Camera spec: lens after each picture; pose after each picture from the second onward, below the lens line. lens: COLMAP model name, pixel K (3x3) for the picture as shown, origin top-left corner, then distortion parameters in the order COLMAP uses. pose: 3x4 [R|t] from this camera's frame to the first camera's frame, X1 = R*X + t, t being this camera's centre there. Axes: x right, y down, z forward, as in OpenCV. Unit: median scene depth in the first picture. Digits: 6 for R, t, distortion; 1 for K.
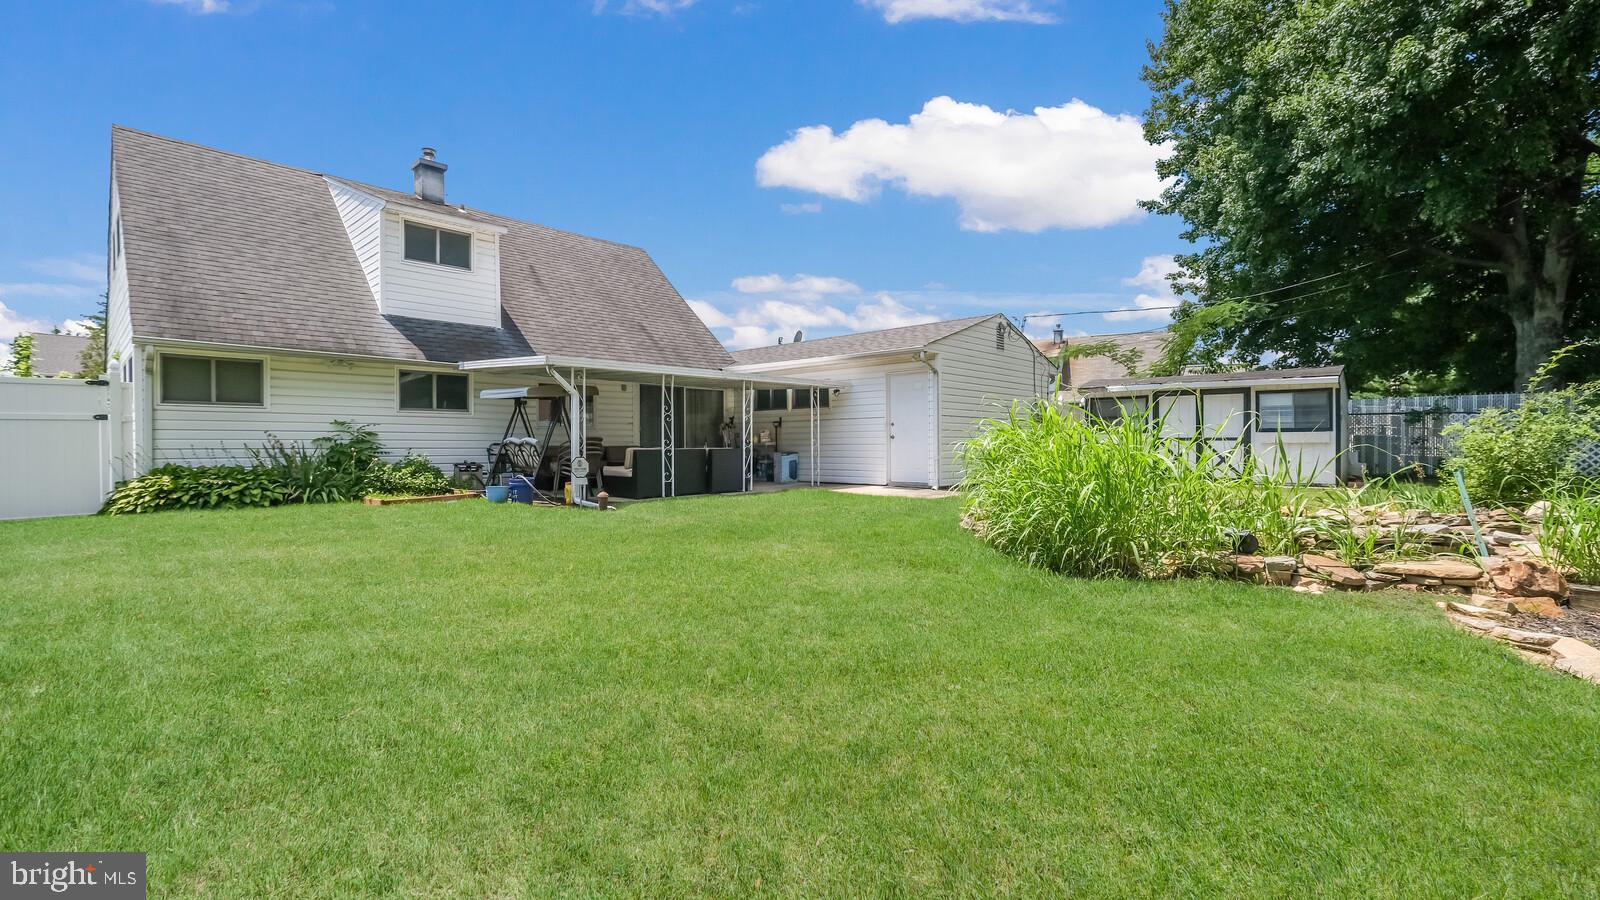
lens RADIAL K [[732.9, 0, 798.4], [0, 732.9, 438.9], [0, 0, 1]] dist [0.009246, -0.003438]
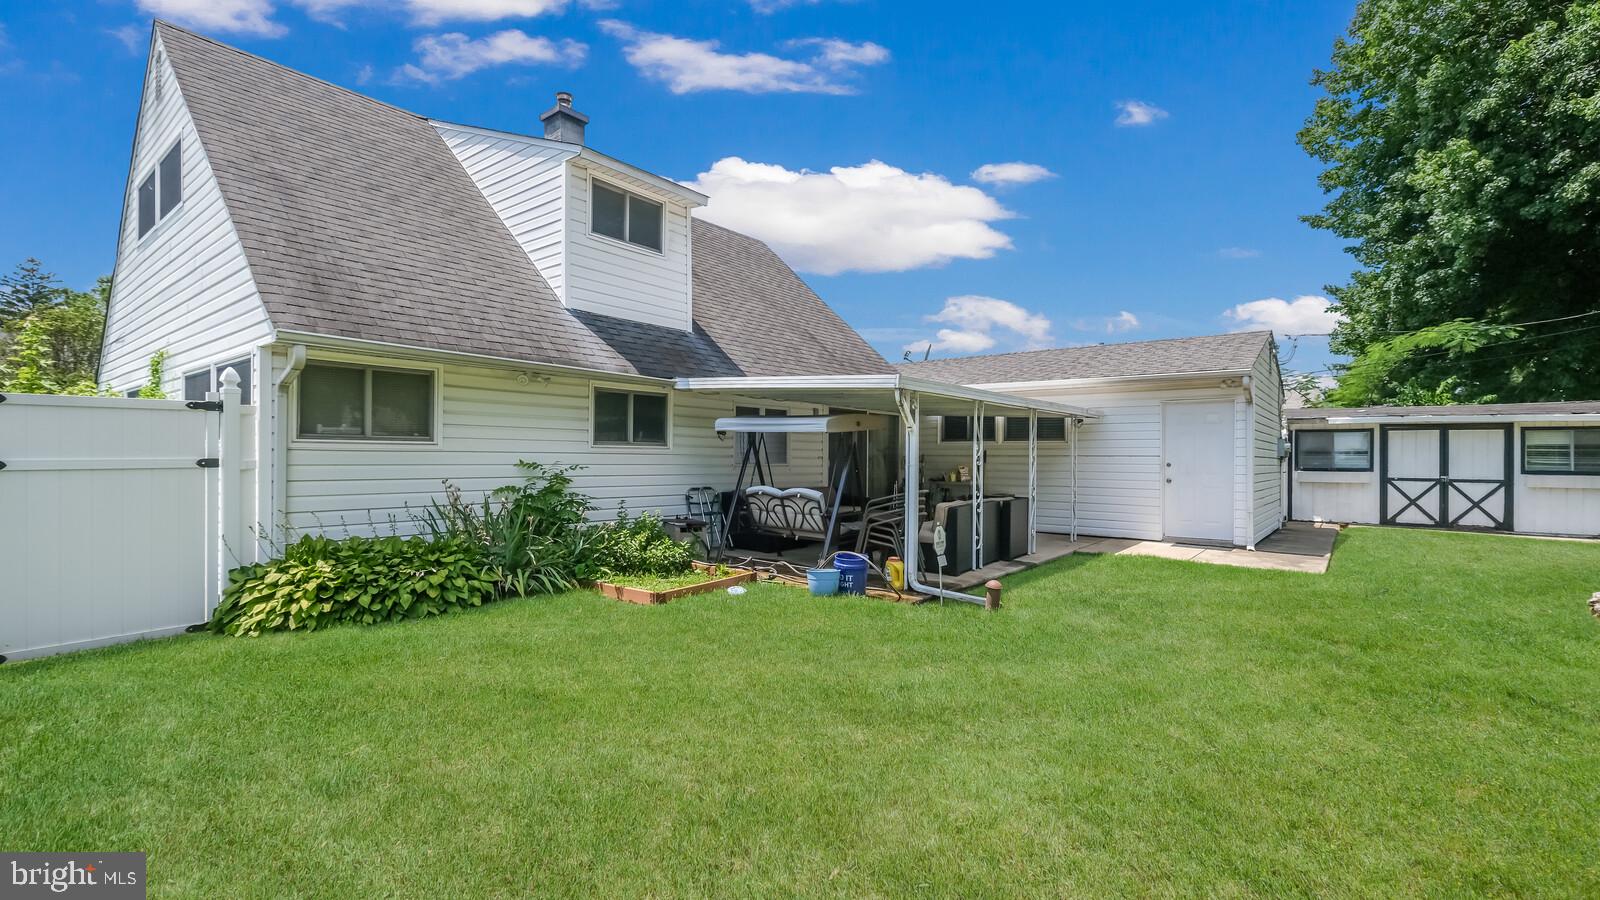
lens RADIAL K [[732.9, 0, 794.3], [0, 732.9, 437.1], [0, 0, 1]] dist [0.009246, -0.003438]
pose [[0.994875, 0.013187, 0.100244, -0.436741], [-0.011327, 0.999753, -0.019110, -0.036434], [-0.100472, 0.017876, 0.994779, 0.292051]]
